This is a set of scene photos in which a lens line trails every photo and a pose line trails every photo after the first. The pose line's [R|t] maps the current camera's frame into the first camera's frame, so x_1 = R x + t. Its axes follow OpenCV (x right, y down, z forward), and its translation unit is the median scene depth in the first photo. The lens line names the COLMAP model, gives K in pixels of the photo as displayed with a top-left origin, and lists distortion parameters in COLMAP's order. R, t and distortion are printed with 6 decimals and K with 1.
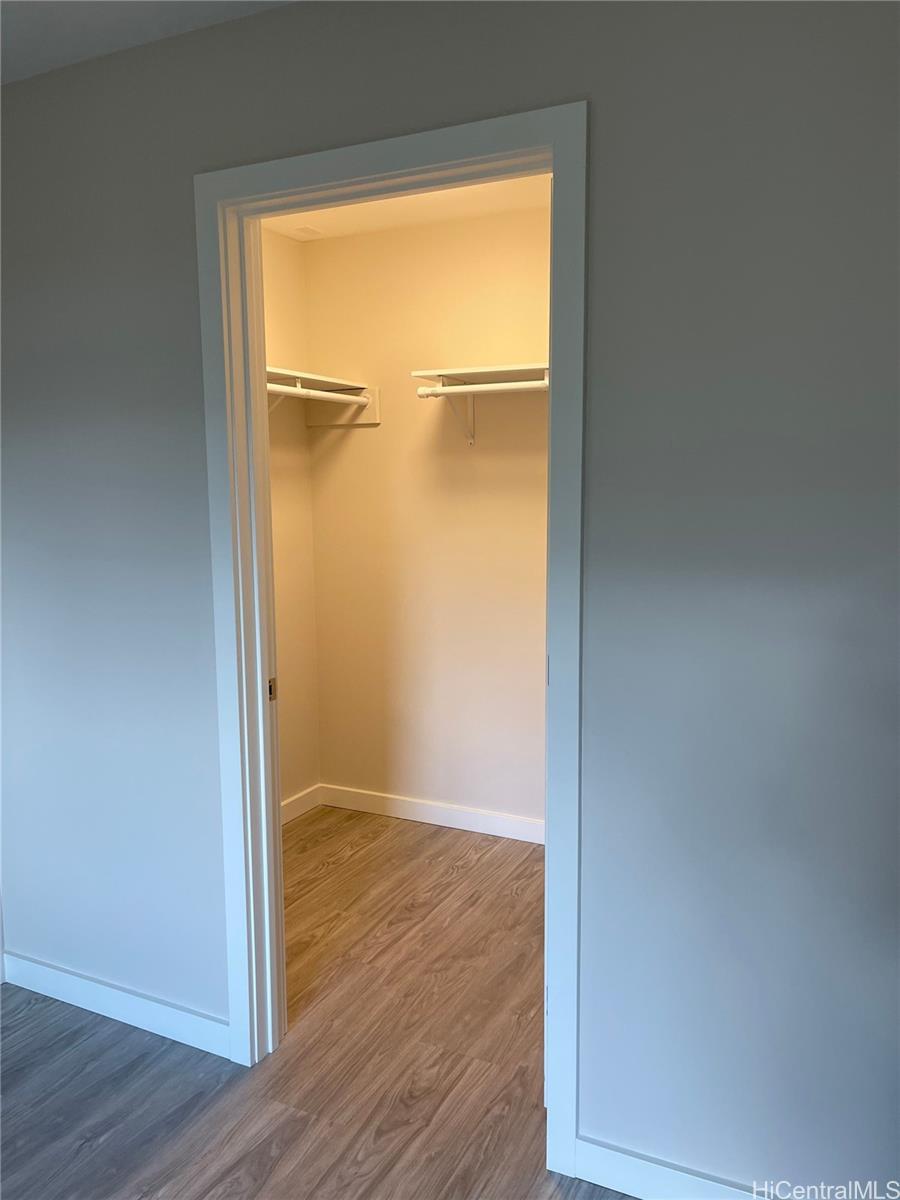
lens RADIAL K [[927.6, 0, 450.0], [0, 927.6, 600.0], [0, 0, 1]] dist [-0.002035, 0.001899]
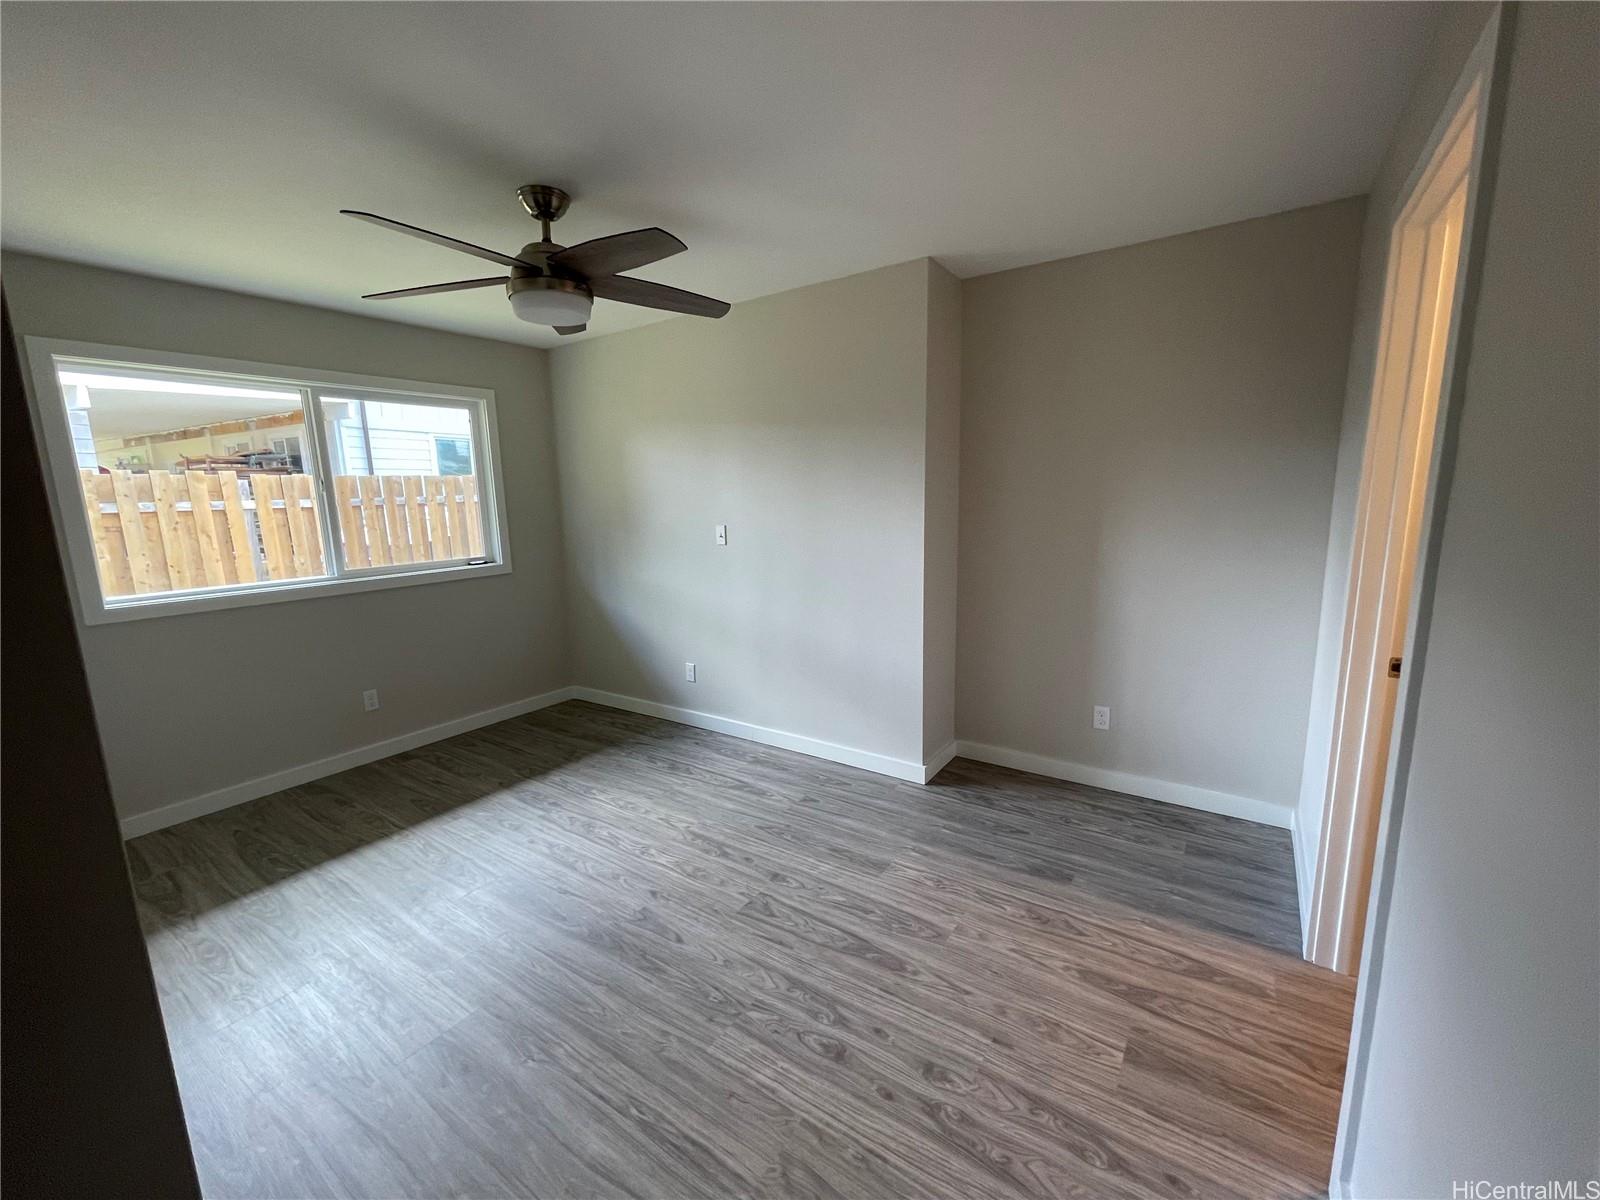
lens RADIAL K [[649.3, 0, 800.0], [0, 649.3, 600.0], [0, 0, 1]] dist [0.016088, 0.000265]
pose [[-0.153655, 0.159734, -0.975128, 0.654470], [-0.114847, 0.977272, 0.178182, -0.031465], [0.981428, 0.139369, -0.131818, 0.409003]]
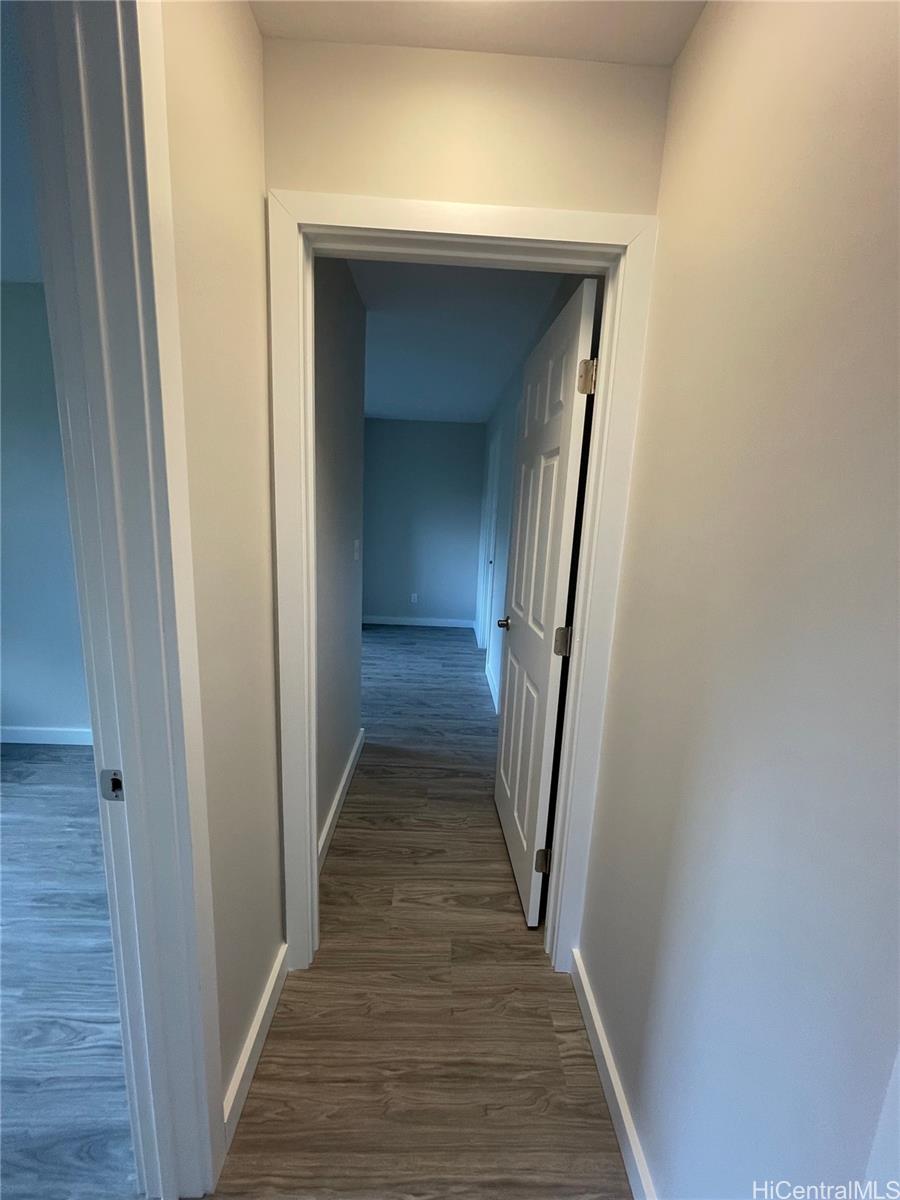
lens RADIAL K [[487.0, 0, 450.0], [0, 487.0, 600.0], [0, 0, 1]] dist [0.016088, 0.000265]
pose [[0.447926, 0.178892, -0.875991, 1.668370], [-0.165756, 0.979409, 0.115254, 0.056826], [0.878571, 0.093576, 0.468355, -0.184053]]
